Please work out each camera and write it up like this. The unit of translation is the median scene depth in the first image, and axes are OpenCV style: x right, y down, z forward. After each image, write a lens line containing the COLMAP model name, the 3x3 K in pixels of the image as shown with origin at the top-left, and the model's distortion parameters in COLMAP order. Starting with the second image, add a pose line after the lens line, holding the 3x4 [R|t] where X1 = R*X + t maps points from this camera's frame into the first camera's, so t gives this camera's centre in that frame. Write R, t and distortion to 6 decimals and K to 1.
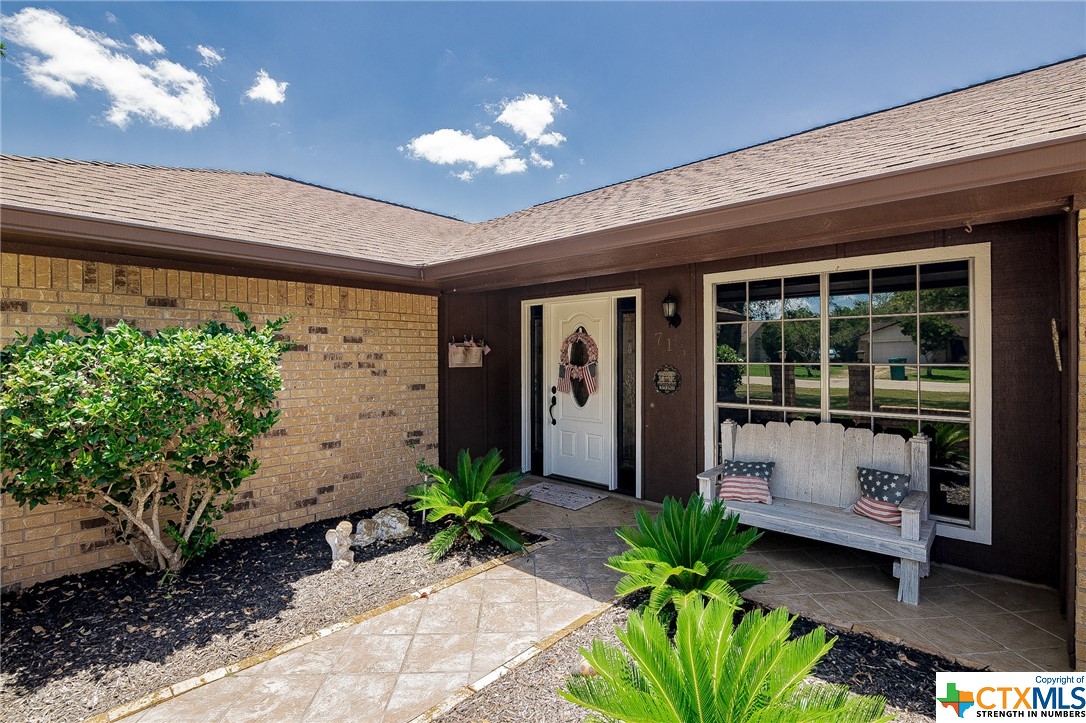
lens RADIAL K [[510.8, 0, 544.3], [0, 510.8, 355.6], [0, 0, 1]] dist [-0.023014, 0.001702]
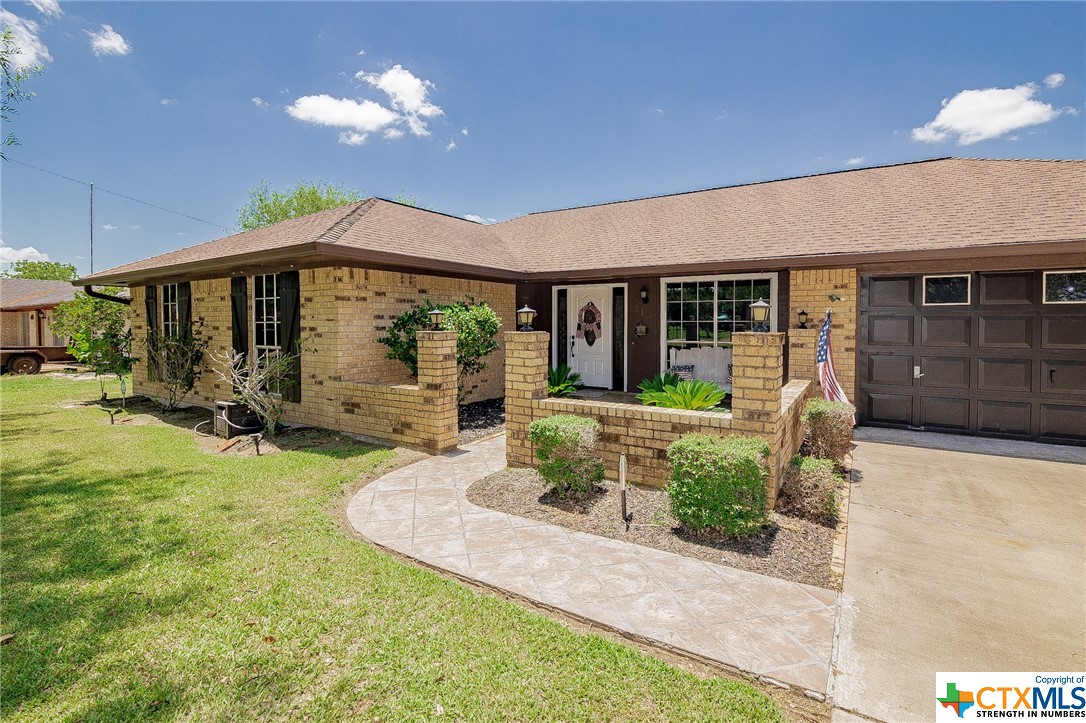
lens RADIAL K [[510.8, 0, 538.0], [0, 510.8, 330.2], [0, 0, 1]] dist [-0.023014, 0.001702]
pose [[0.987155, -0.000862, 0.159765, -0.430842], [-0.002088, 0.999830, 0.018296, 0.011576], [-0.159754, -0.018395, 0.986985, -0.813117]]
